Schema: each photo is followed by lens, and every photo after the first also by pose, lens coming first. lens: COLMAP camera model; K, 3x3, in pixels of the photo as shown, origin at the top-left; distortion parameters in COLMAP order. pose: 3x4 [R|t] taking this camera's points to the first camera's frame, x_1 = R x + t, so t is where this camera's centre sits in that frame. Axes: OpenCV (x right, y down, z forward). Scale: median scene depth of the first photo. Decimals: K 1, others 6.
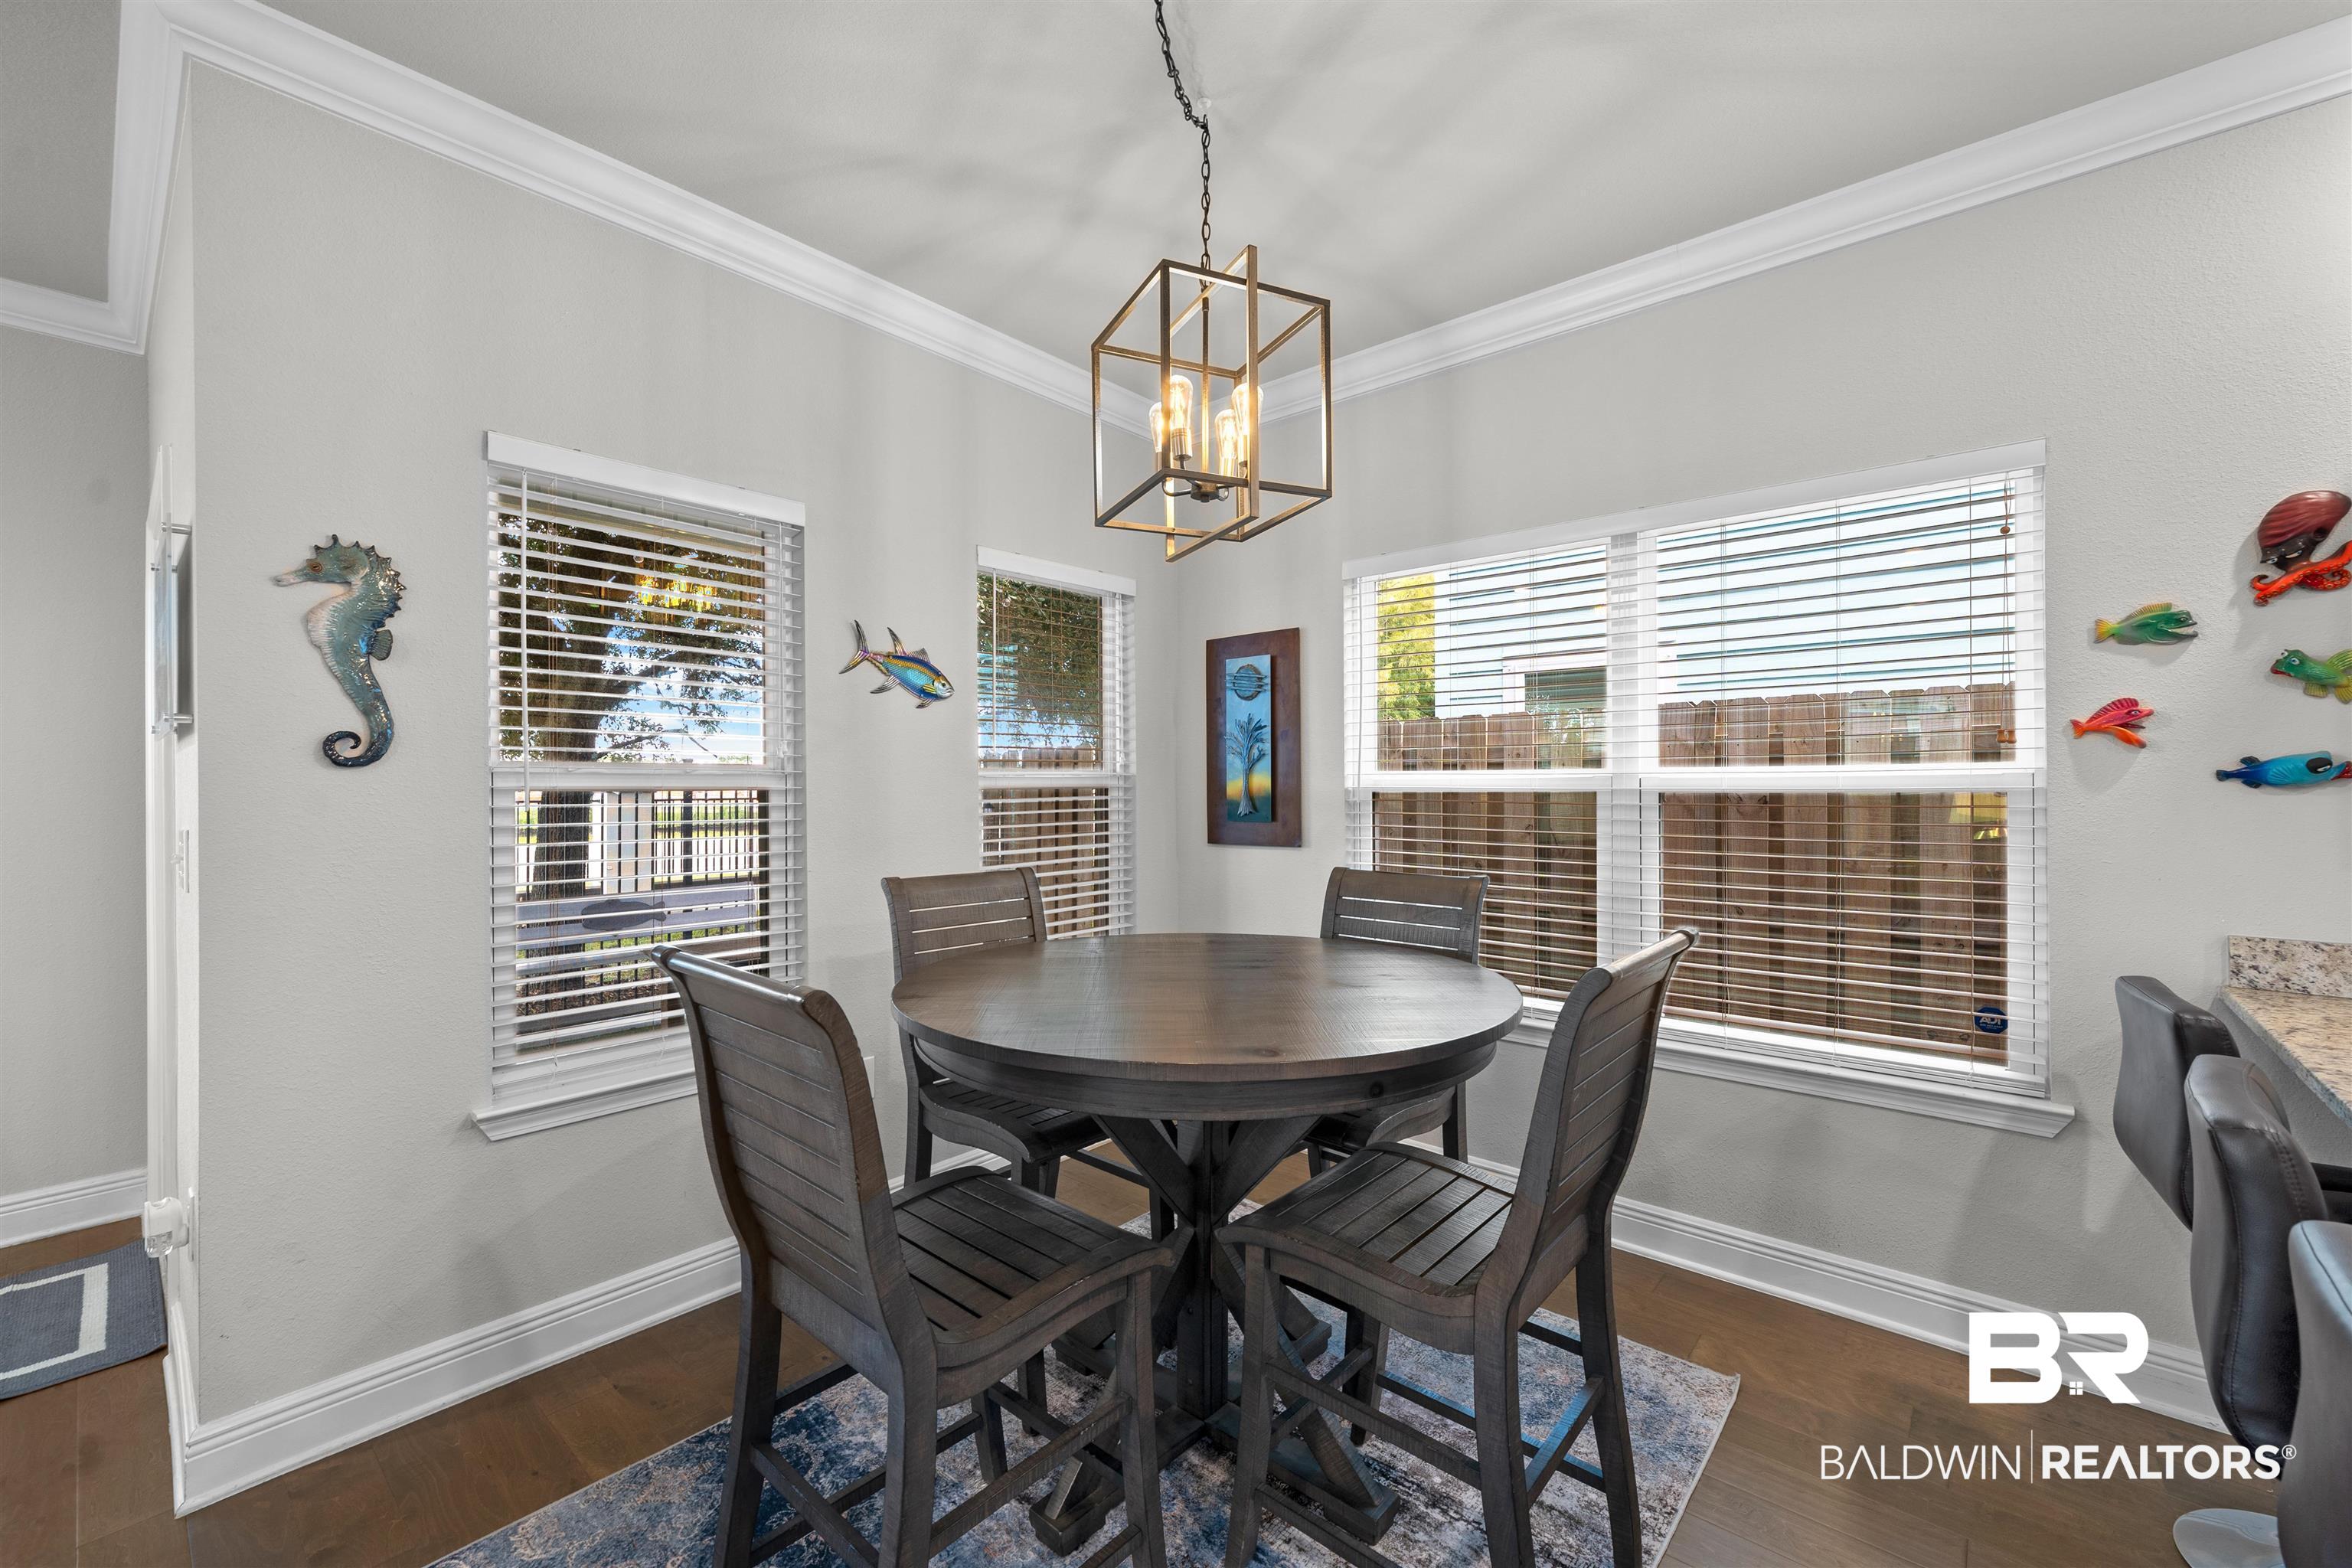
lens RADIAL K [[945.5, 0, 1168.6], [0, 945.5, 786.5], [0, 0, 1]] dist [-0.001961, 0.000010]
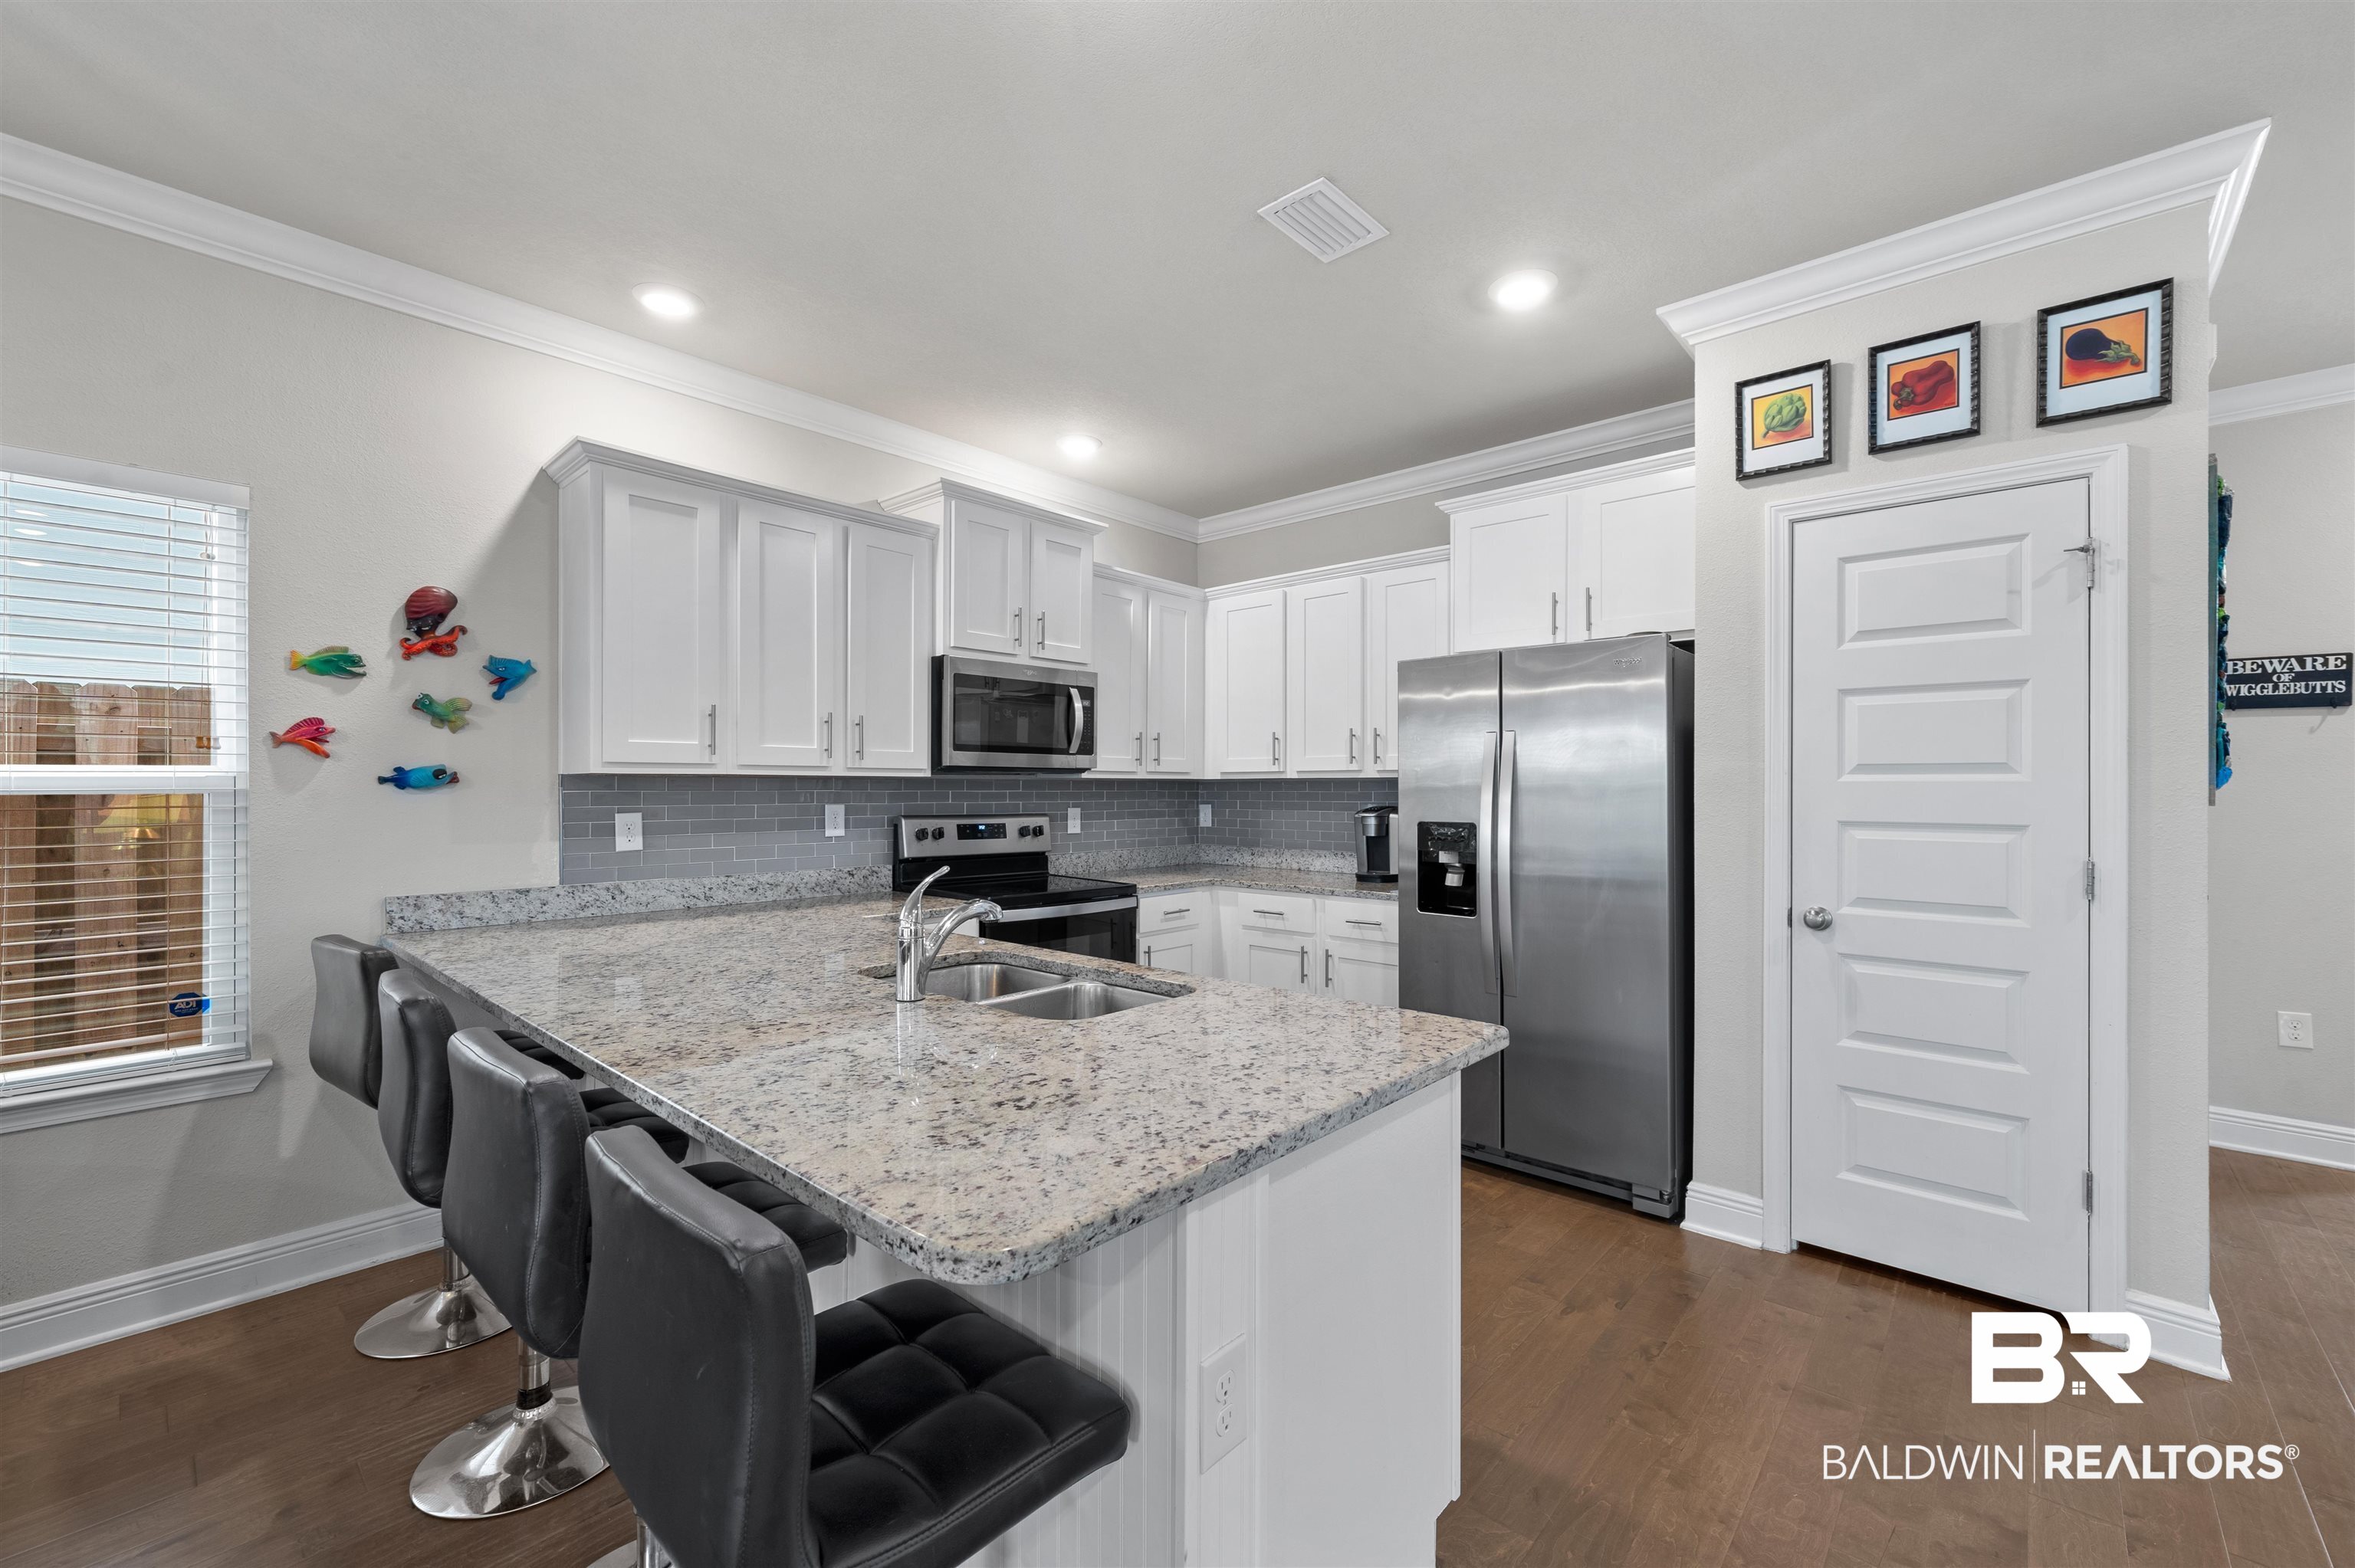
lens RADIAL K [[946.6, 0, 1183.5], [0, 946.6, 785.8], [0, 0, 1]] dist [-0.001961, 0.000010]
pose [[0.002525, 0.005557, 0.999981, -0.219156], [0.000203, 0.999985, -0.005557, 0.003863], [-0.999997, 0.000217, 0.002524, -0.143492]]
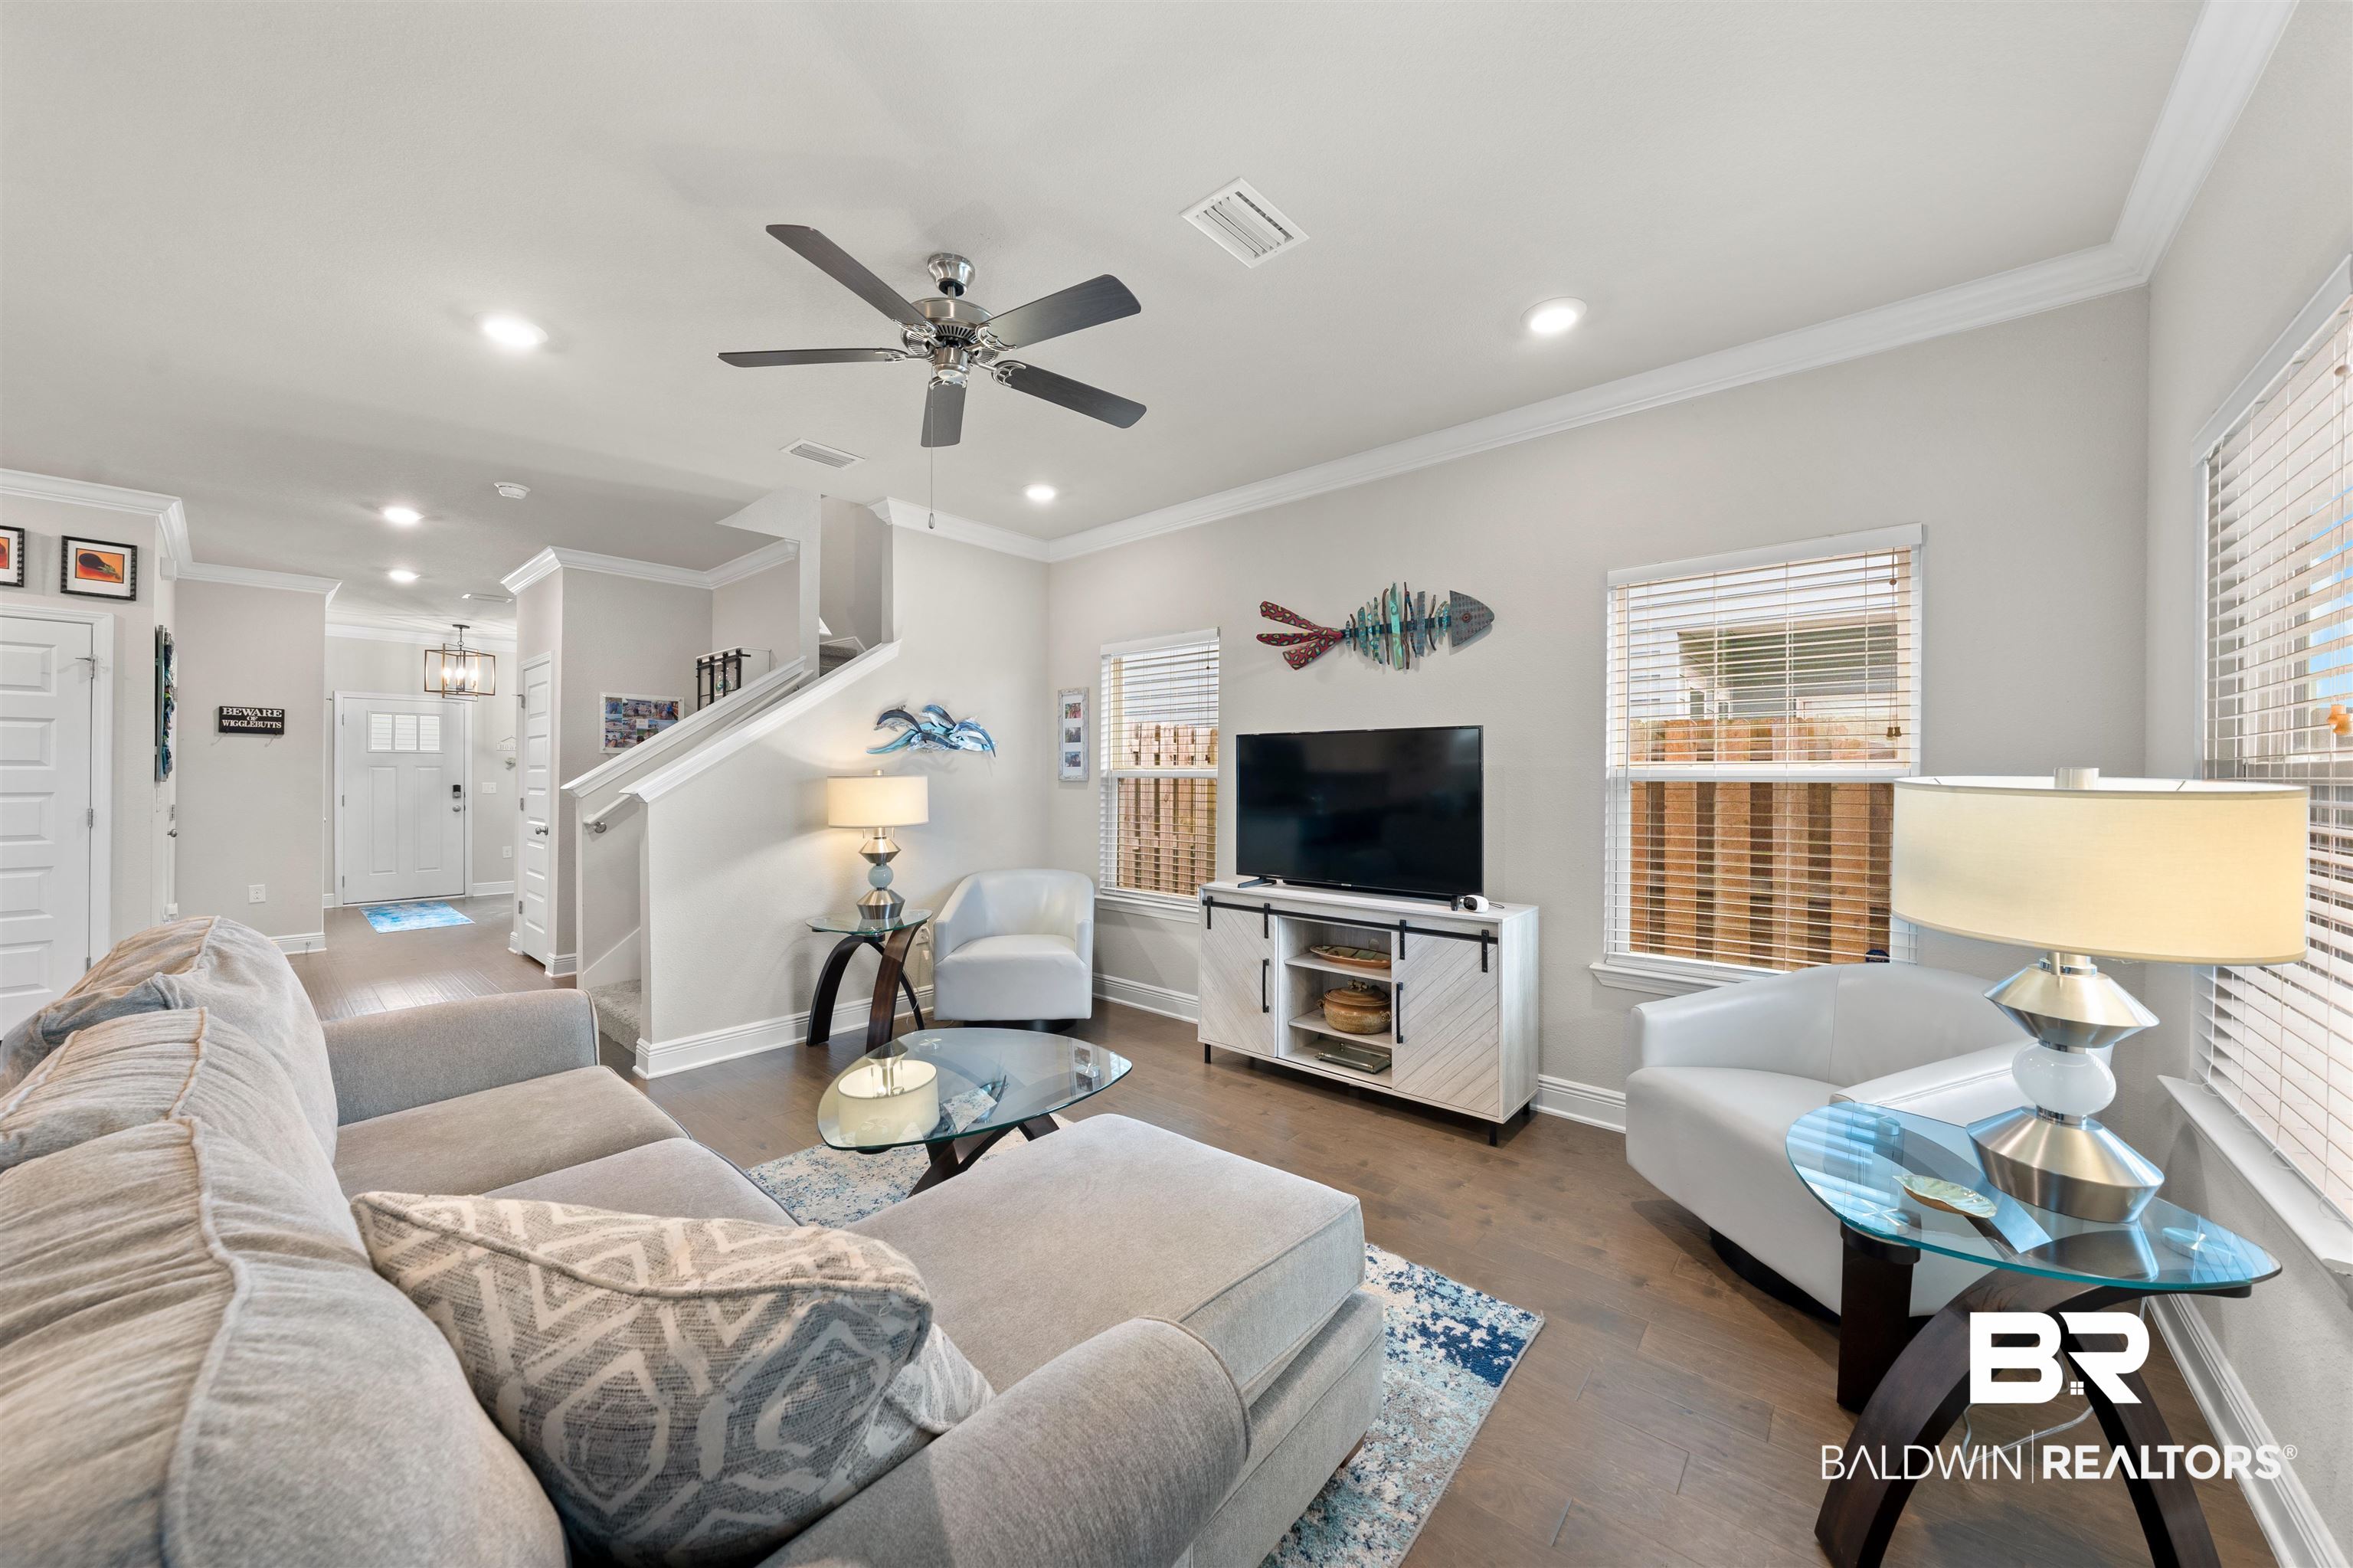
lens RADIAL K [[829.6, 0, 1167.0], [0, 829.6, 772.7], [0, 0, 1]] dist [-0.000170, 0.000259]
pose [[-0.999990, 0.001432, -0.004158, -1.697260], [0.001447, 0.999992, -0.003596, 0.009814], [0.004153, -0.003602, -0.999985, 0.815534]]
